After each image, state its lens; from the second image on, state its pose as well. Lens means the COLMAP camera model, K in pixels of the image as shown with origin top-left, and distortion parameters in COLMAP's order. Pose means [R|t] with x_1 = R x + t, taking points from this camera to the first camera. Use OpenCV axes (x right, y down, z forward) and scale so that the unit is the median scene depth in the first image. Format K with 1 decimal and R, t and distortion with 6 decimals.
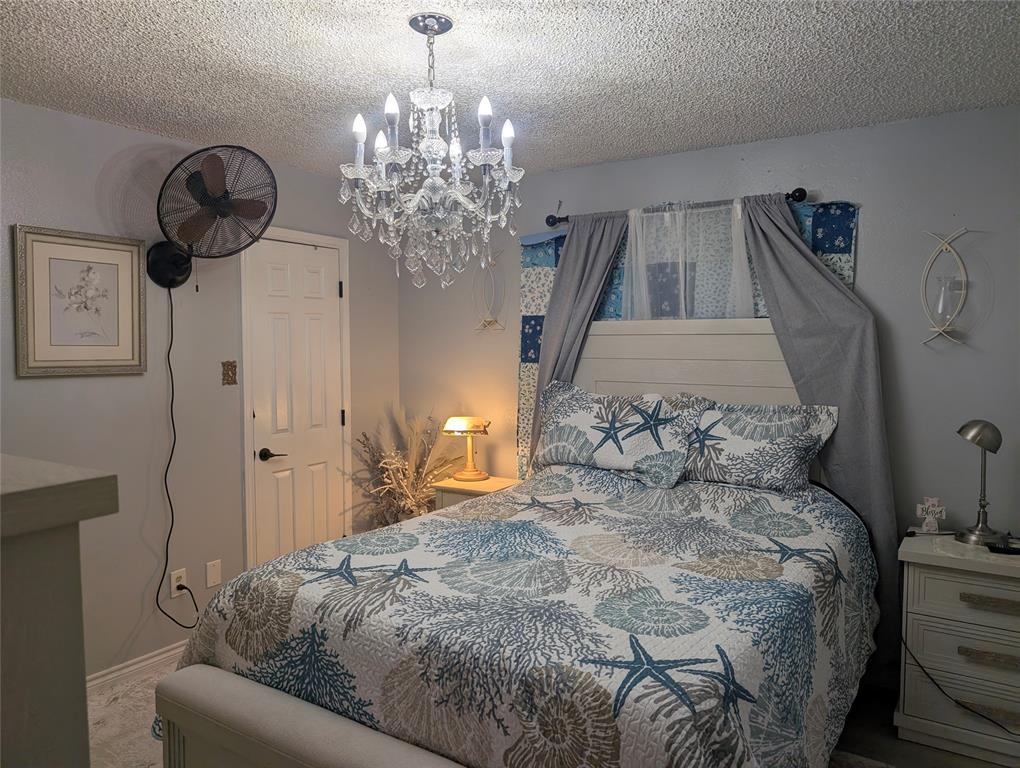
lens RADIAL K [[726.3, 0, 498.1], [0, 726.3, 381.2], [0, 0, 1]] dist [-0.001462, -0.011037]
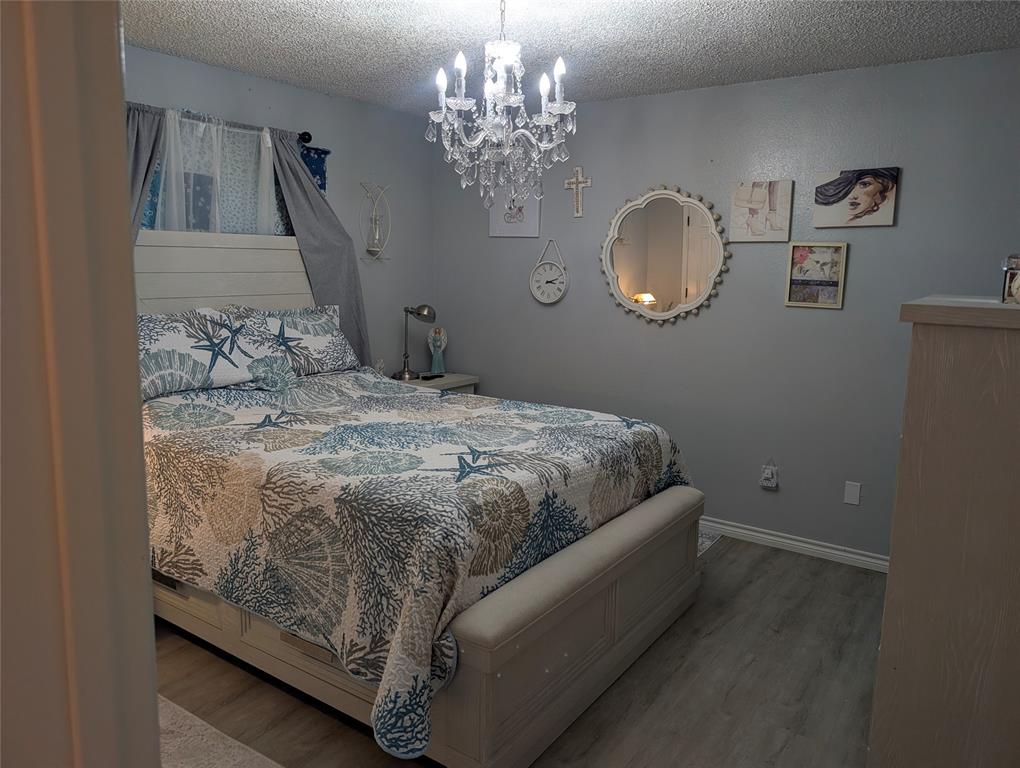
lens RADIAL K [[741.7, 0, 507.8], [0, 741.7, 367.3], [0, 0, 1]] dist [-0.001101, -0.002812]
pose [[0.024431, -0.137637, 0.990181, -0.871445], [0.052932, 0.989266, 0.136204, -0.020999], [-0.998299, 0.049085, 0.031454, 0.621089]]
